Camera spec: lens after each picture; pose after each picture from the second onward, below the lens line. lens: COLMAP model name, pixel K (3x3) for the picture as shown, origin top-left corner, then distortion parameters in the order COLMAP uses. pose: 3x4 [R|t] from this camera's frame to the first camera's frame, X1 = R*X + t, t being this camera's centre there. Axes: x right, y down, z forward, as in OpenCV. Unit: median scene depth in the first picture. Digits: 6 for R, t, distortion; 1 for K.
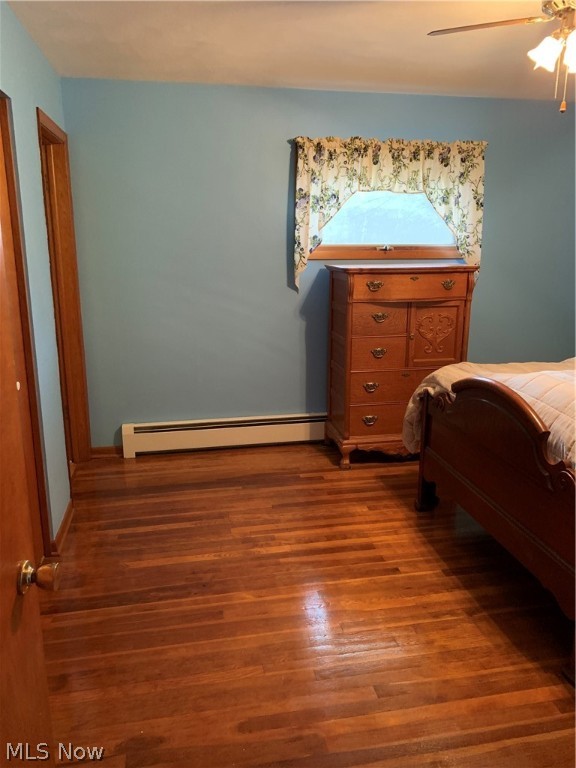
lens RADIAL K [[587.5, 0, 290.9], [0, 587.5, 381.3], [0, 0, 1]] dist [0.005917, -0.002488]
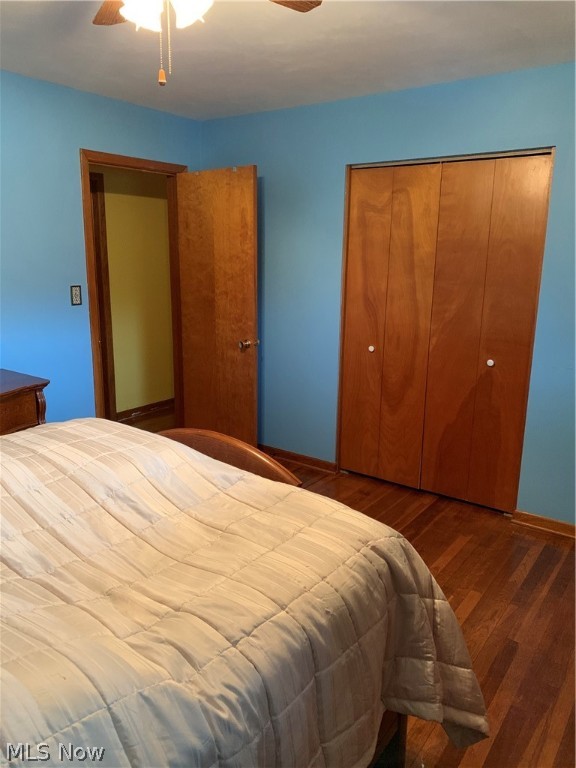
lens RADIAL K [[587.5, 0, 290.9], [0, 587.5, 381.3], [0, 0, 1]] dist [0.005917, -0.002488]
pose [[-0.730744, 0.140934, -0.667946, 0.651732], [-0.173338, 0.908082, 0.381237, -0.321231], [0.660278, 0.394367, -0.639146, 1.270808]]
